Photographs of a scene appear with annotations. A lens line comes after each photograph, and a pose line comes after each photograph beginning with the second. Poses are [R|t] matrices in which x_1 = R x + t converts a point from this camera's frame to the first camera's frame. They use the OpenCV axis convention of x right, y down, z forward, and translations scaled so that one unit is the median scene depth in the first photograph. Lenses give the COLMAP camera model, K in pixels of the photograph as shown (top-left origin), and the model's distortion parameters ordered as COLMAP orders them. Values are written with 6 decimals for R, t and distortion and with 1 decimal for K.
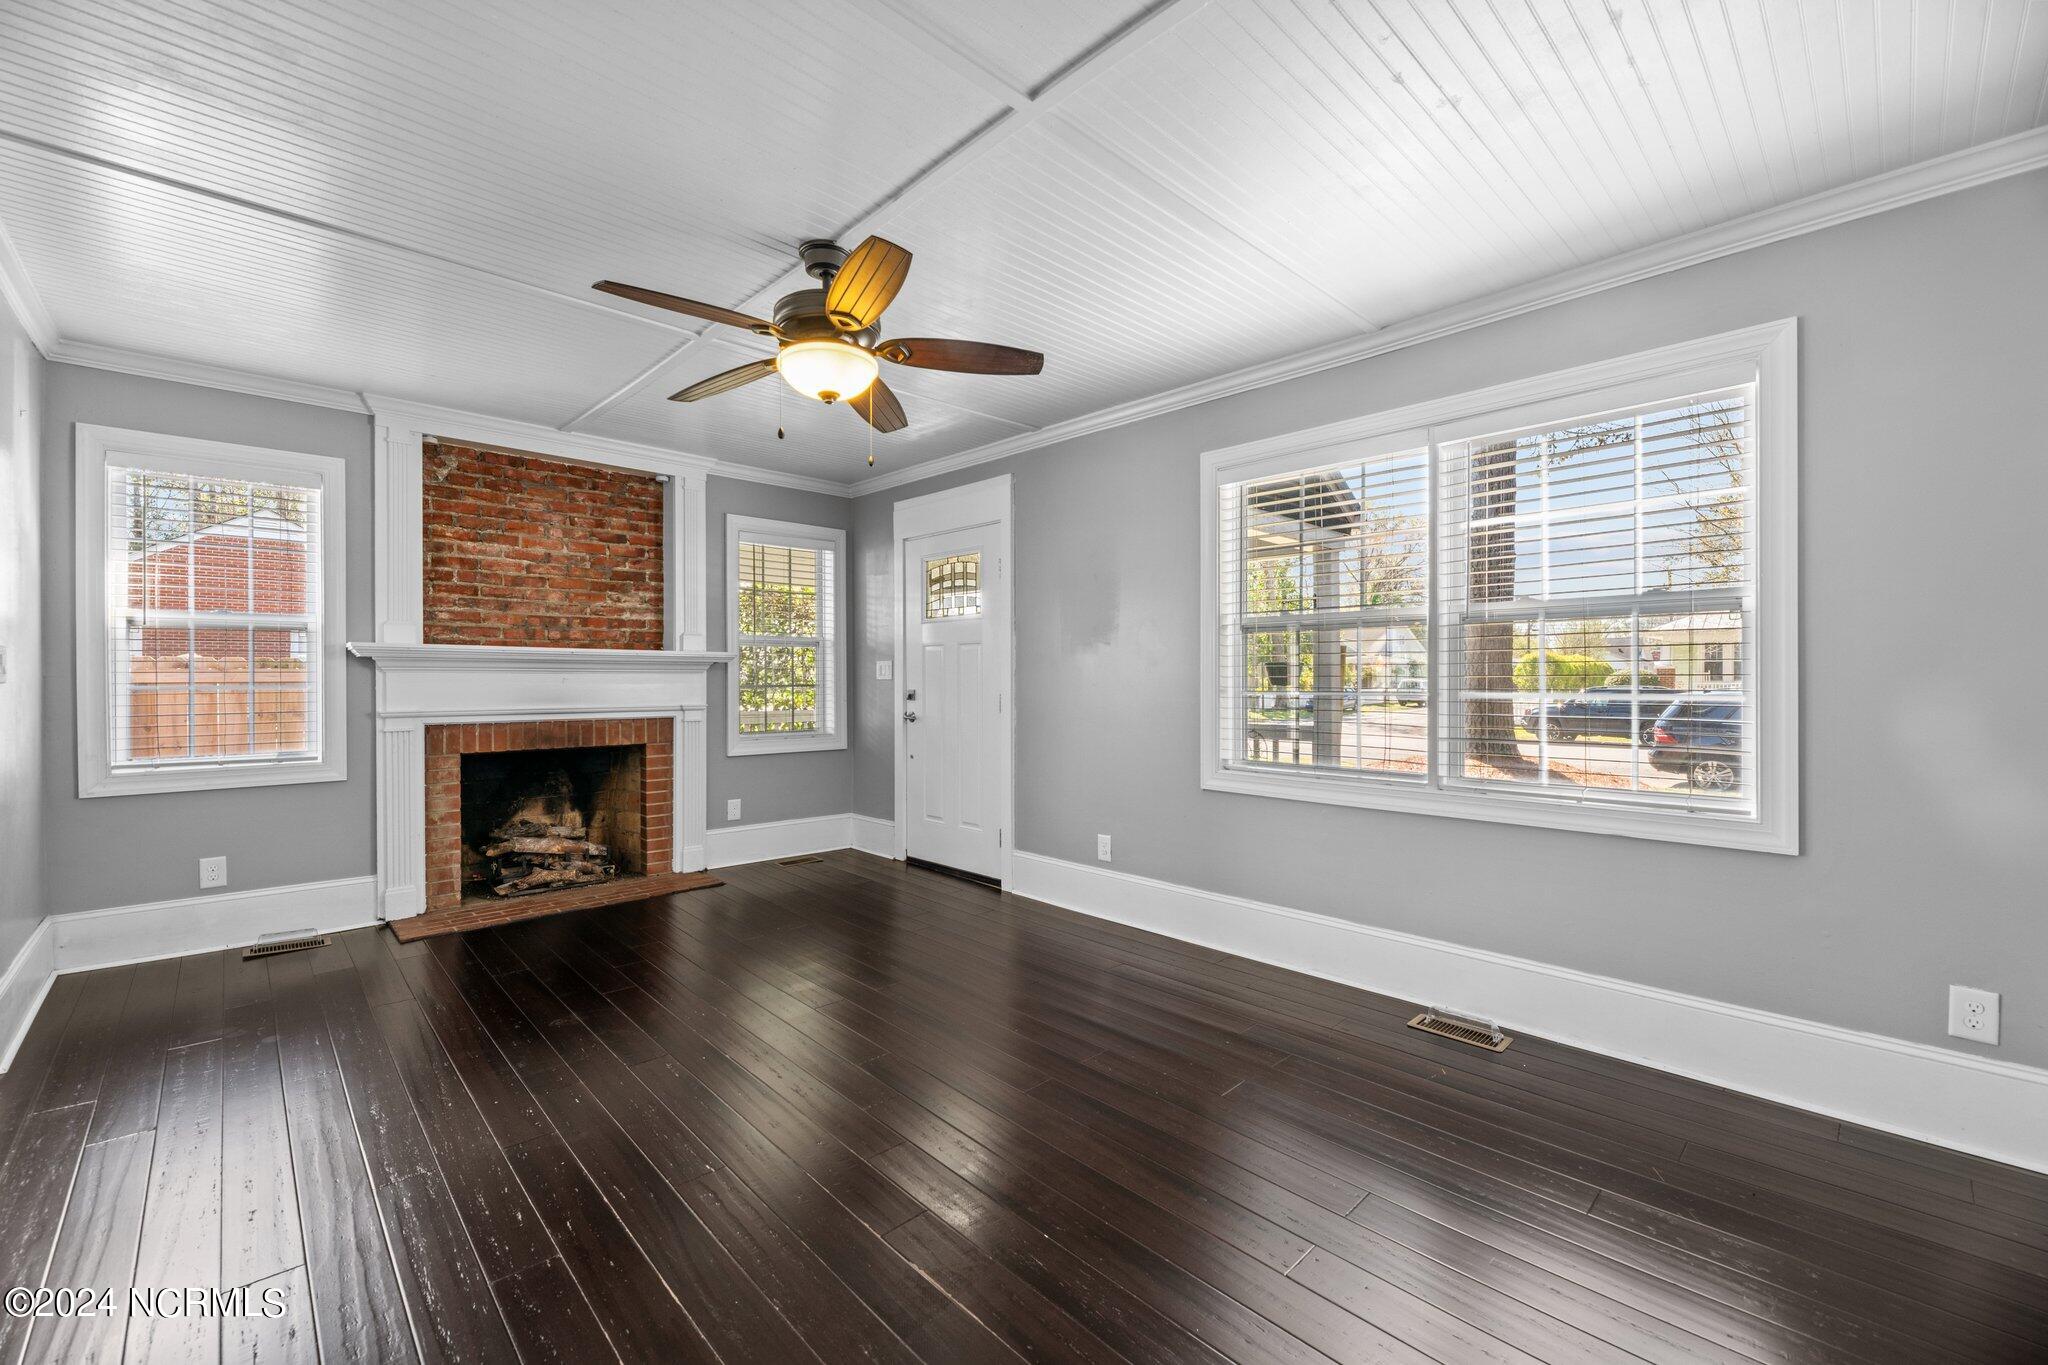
lens RADIAL K [[837.1, 0, 1024.0], [0, 837.1, 682.5], [0, 0, 1]] dist [-0.000189, 0.000010]
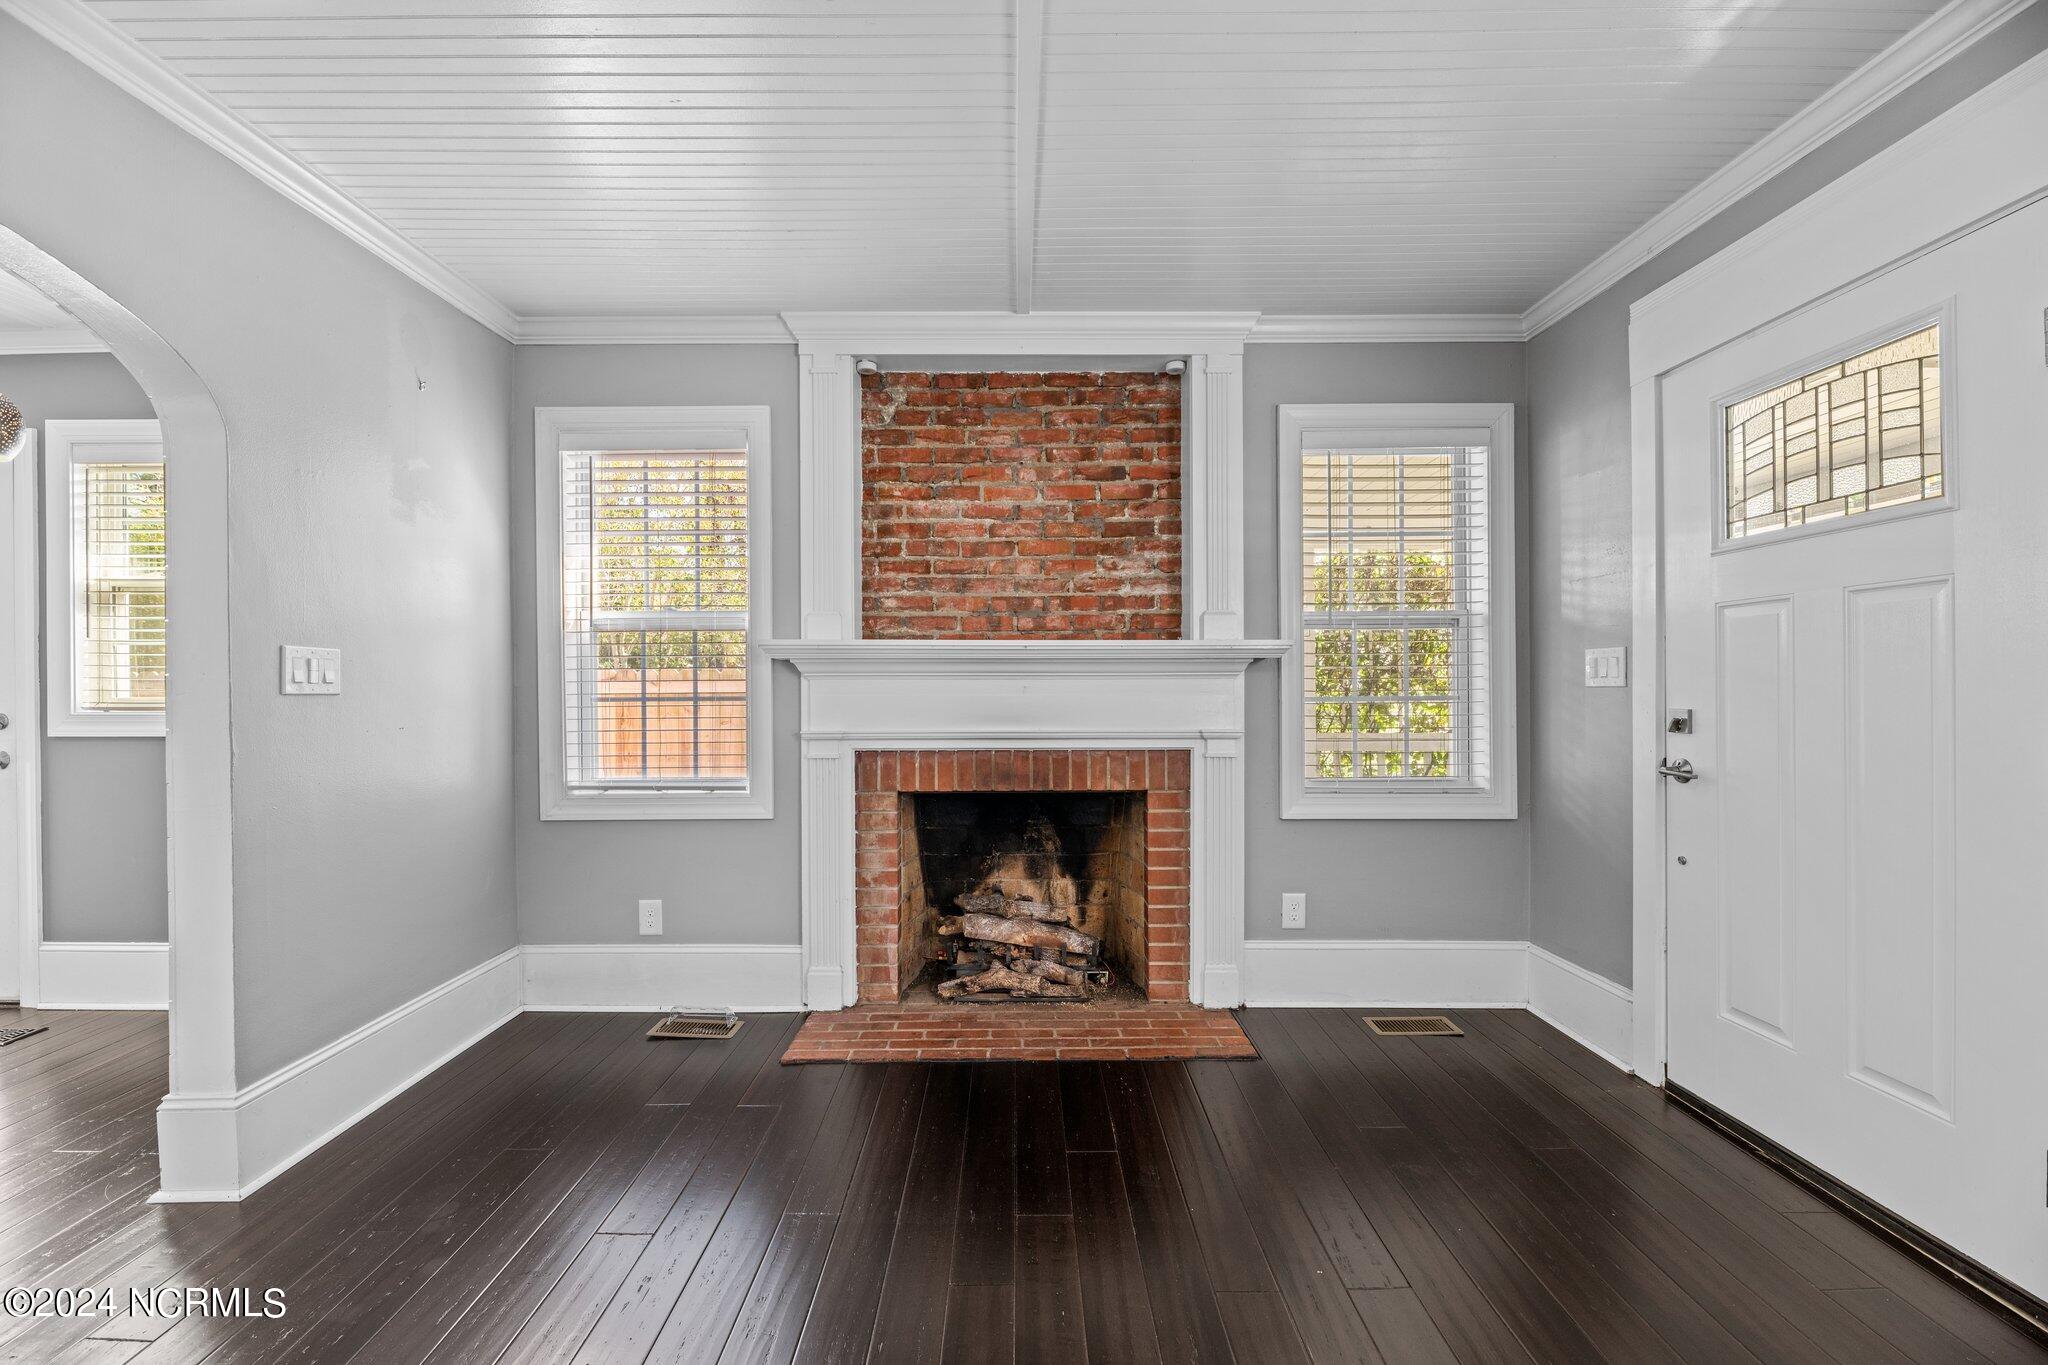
lens RADIAL K [[824.5, 0, 1012.4], [0, 824.5, 689.1], [0, 0, 1]] dist [-0.000534, -0.000087]
pose [[0.715528, -0.001755, -0.698582, -0.094029], [0.000520, 0.999998, -0.001979, -0.001654], [0.698584, 0.001053, 0.715527, 0.499663]]
